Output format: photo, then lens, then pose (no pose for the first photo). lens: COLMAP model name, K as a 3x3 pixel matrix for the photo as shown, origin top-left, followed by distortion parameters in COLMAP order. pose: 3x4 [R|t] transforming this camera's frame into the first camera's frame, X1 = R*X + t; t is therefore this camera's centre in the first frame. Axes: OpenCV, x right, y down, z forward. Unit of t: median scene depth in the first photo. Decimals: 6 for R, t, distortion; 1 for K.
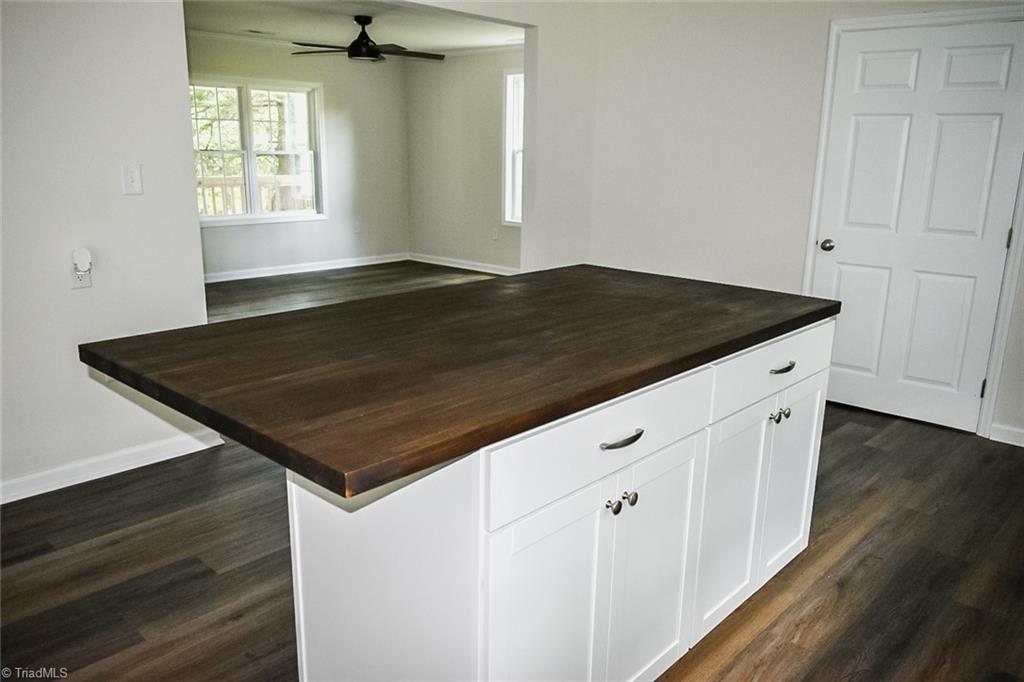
lens RADIAL K [[791.5, 0, 511.3], [0, 791.5, 341.8], [0, 0, 1]] dist [-0.023227, 0.016180]
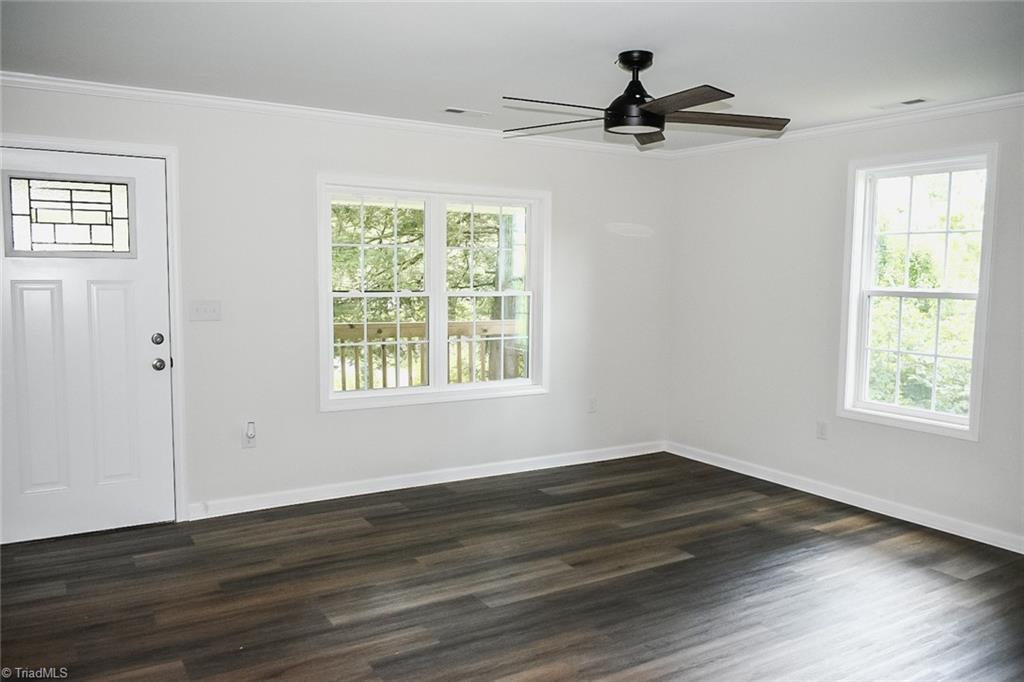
lens RADIAL K [[791.5, 0, 511.6], [0, 791.5, 341.3], [0, 0, 1]] dist [-0.023227, 0.016180]
pose [[0.964175, 0.023678, -0.264208, -0.122340], [-0.064807, 0.986853, -0.148059, -0.133295], [0.257229, 0.159878, 0.953033, 0.493996]]
